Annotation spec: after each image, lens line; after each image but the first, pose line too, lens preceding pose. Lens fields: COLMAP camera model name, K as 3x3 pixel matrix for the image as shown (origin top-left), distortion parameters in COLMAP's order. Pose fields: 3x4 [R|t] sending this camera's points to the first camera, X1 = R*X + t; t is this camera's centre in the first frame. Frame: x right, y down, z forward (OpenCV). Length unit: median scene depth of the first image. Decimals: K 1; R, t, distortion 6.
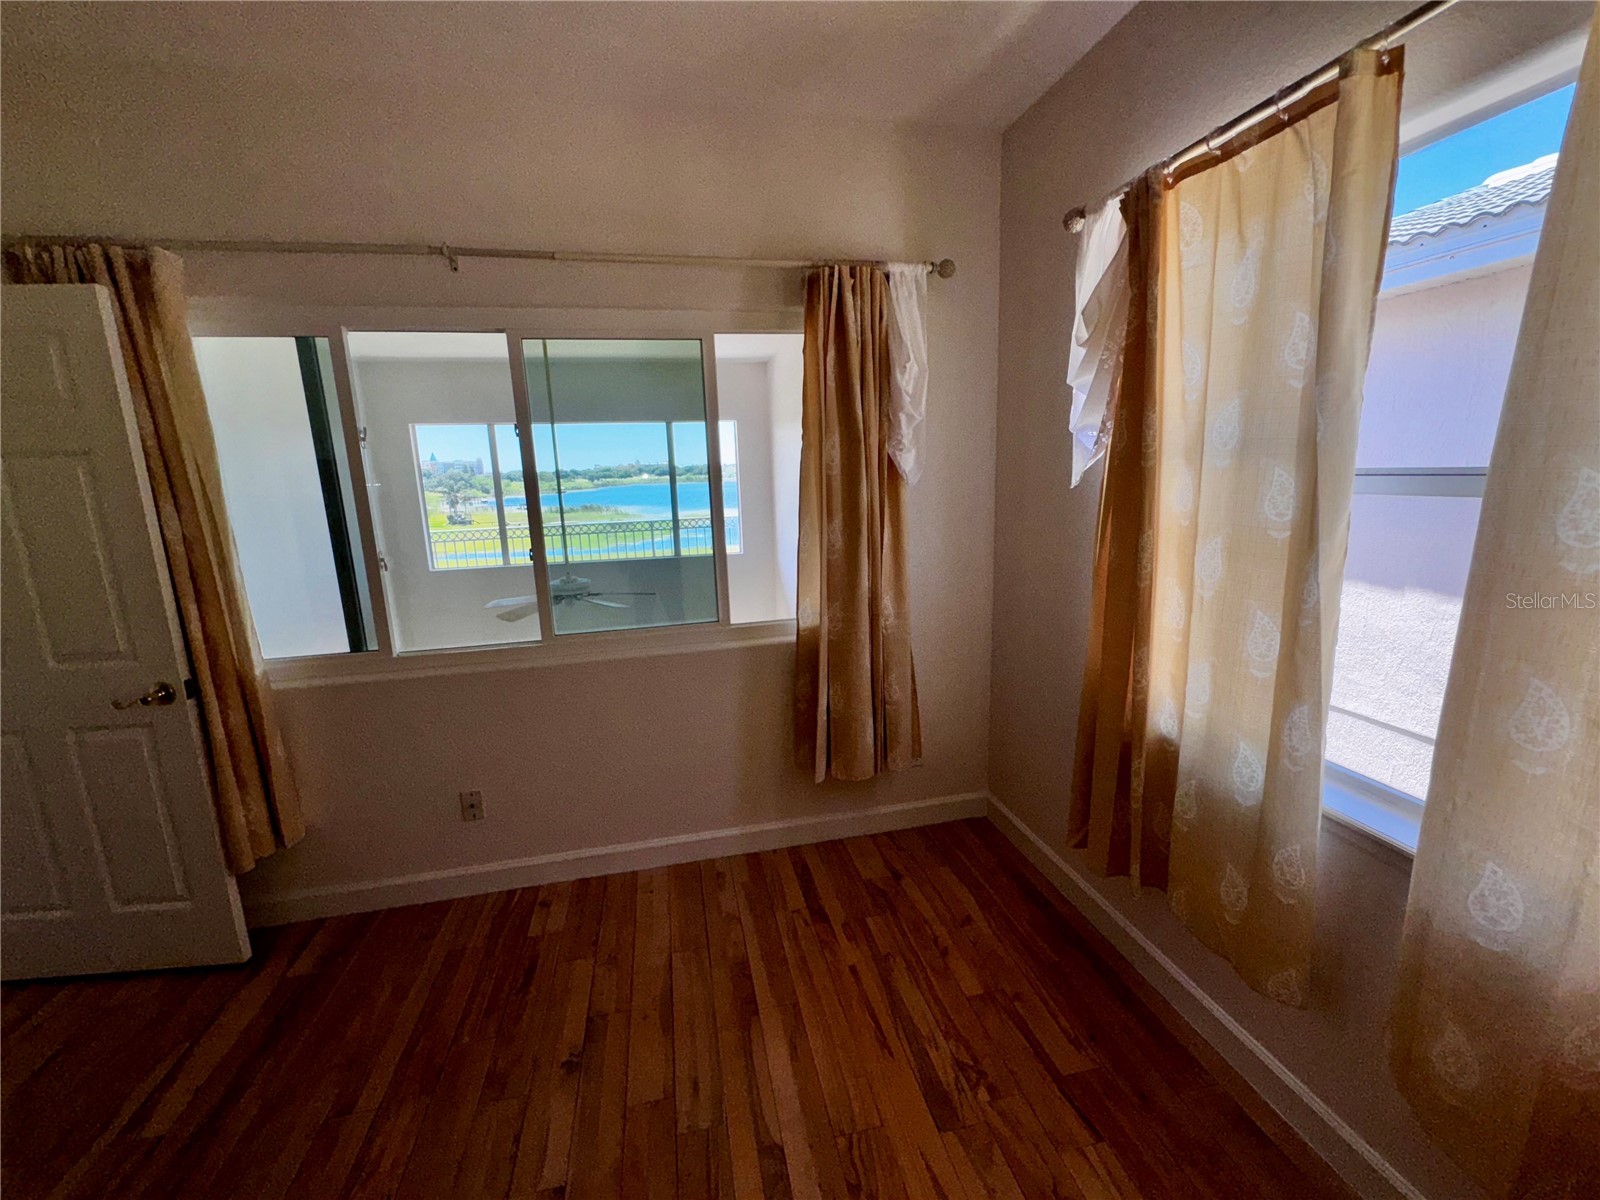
lens RADIAL K [[646.4, 0, 811.5], [0, 646.4, 594.5], [0, 0, 1]] dist [-0.003480, 0.000576]
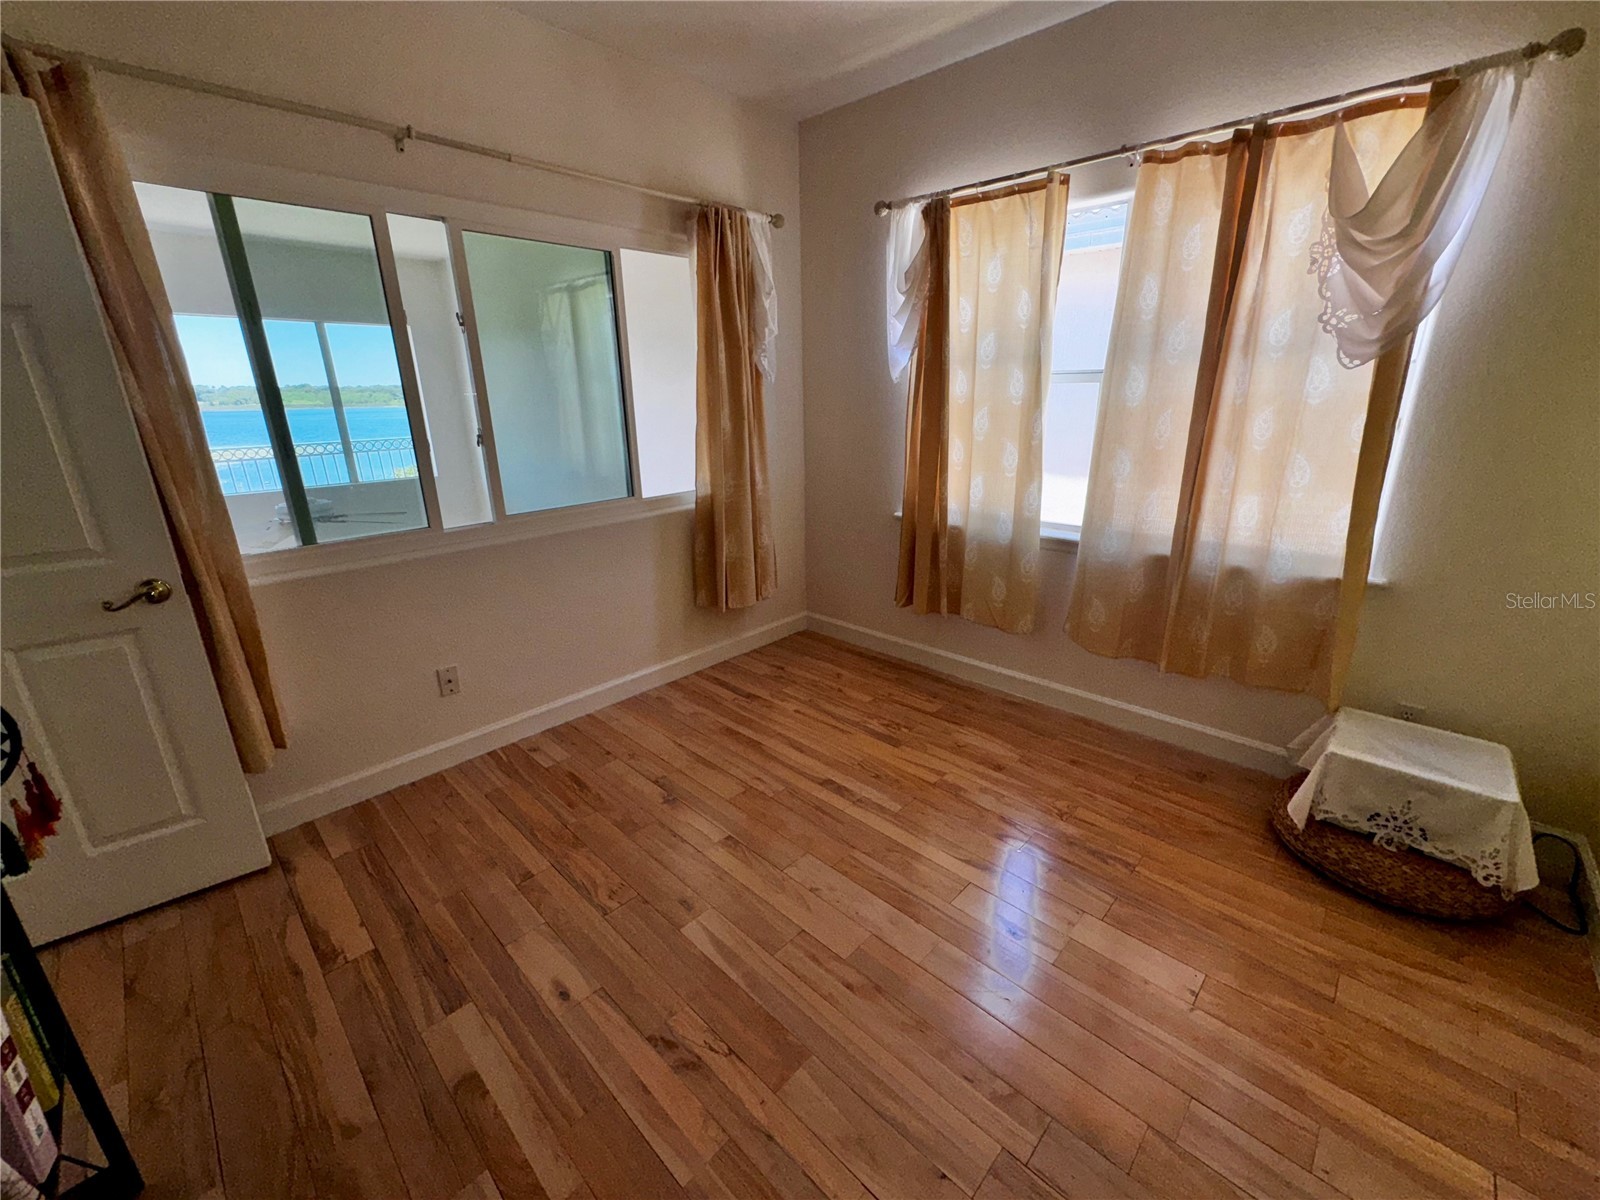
lens RADIAL K [[646.4, 0, 803.3], [0, 646.4, 595.6], [0, 0, 1]] dist [-0.003480, 0.000576]
pose [[0.828991, -0.150762, 0.538557, -0.668036], [0.093927, 0.986833, 0.131672, 0.113874], [-0.551318, -0.058570, 0.832237, -0.235050]]
